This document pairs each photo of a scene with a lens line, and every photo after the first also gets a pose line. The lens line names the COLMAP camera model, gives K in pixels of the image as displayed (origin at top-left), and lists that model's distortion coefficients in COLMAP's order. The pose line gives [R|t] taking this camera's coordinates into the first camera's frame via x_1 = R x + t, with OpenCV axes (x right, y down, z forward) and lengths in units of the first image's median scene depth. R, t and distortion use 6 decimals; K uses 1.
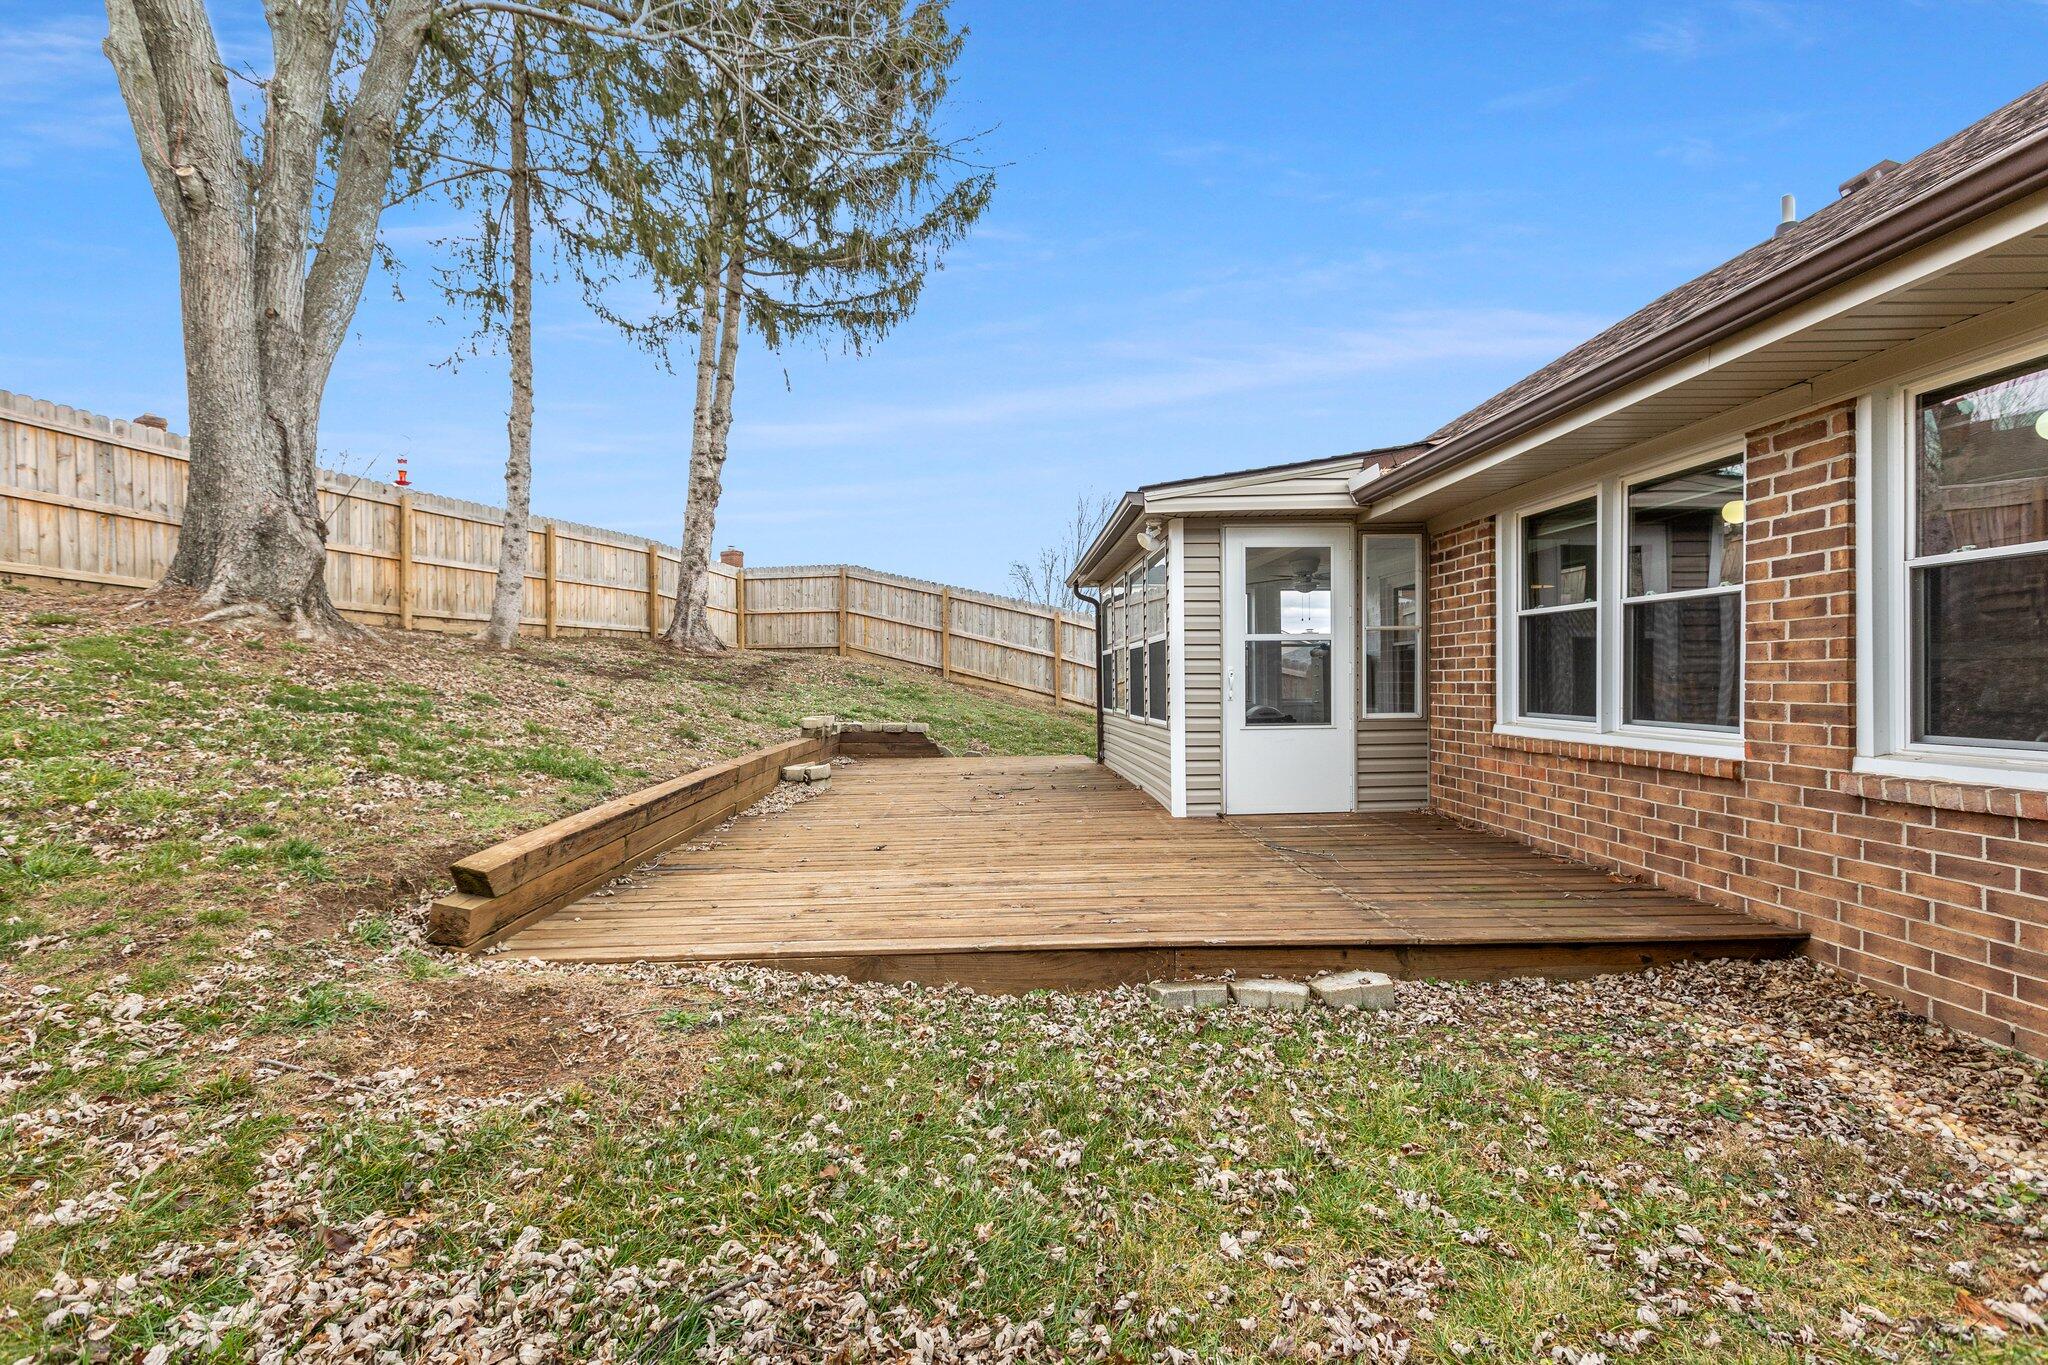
lens RADIAL K [[974.6, 0, 1024.0], [0, 974.6, 682.5], [0, 0, 1]] dist [0.000901, 0.000127]
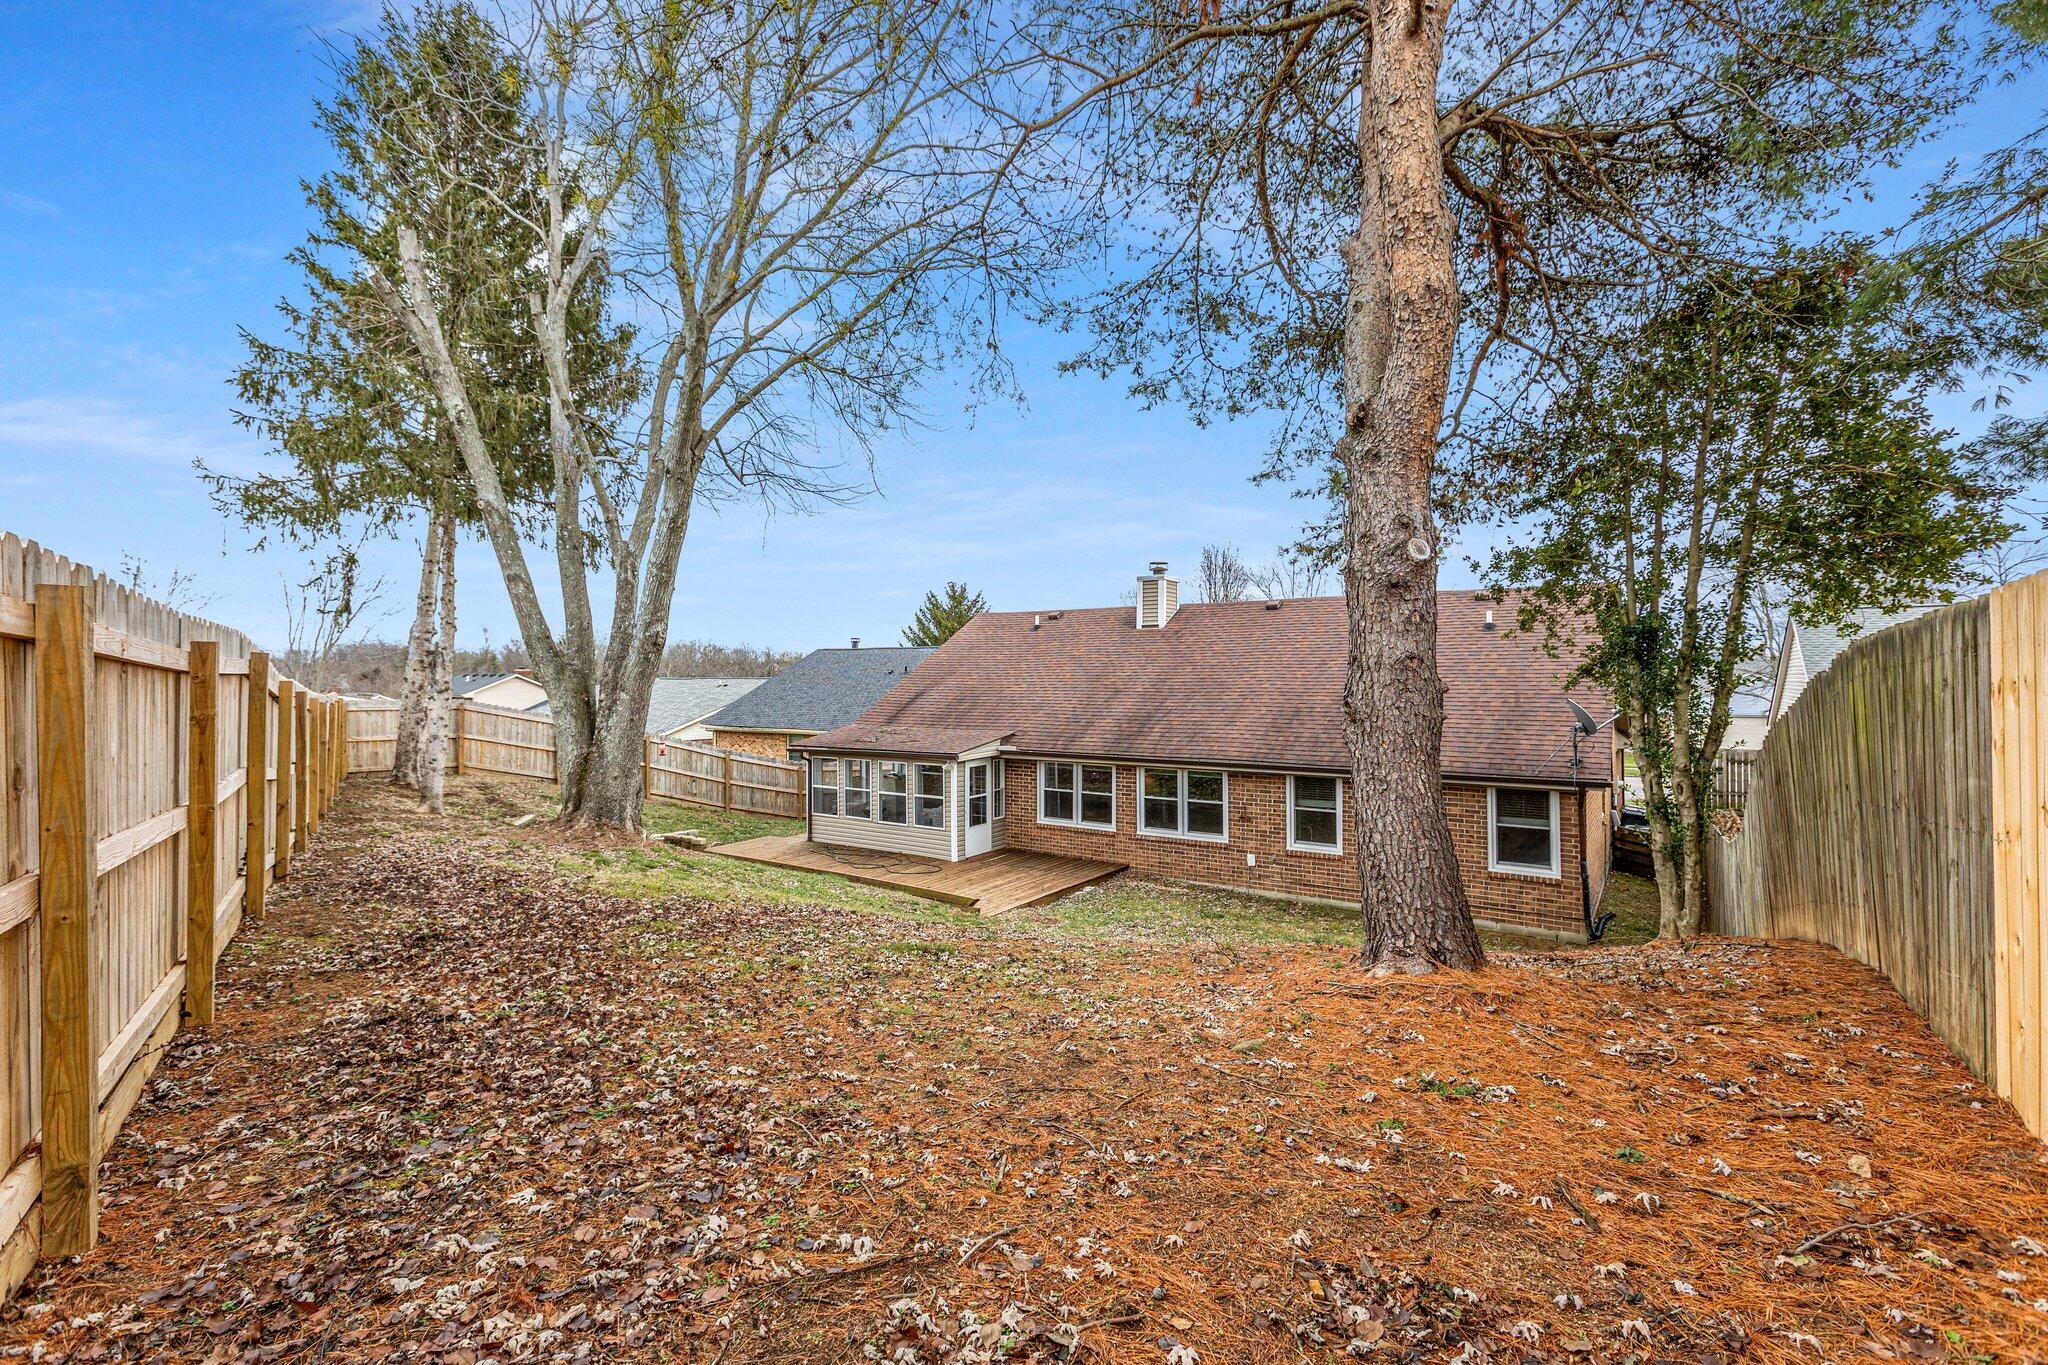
lens RADIAL K [[919.3, 0, 1025.7], [0, 919.3, 665.5], [0, 0, 1]] dist [0.001659, 0.000304]
pose [[0.617490, 0.007571, 0.786542, -2.624181], [0.002876, 0.999925, -0.011883, -0.578226], [-0.786573, 0.009600, 0.617422, -1.244688]]
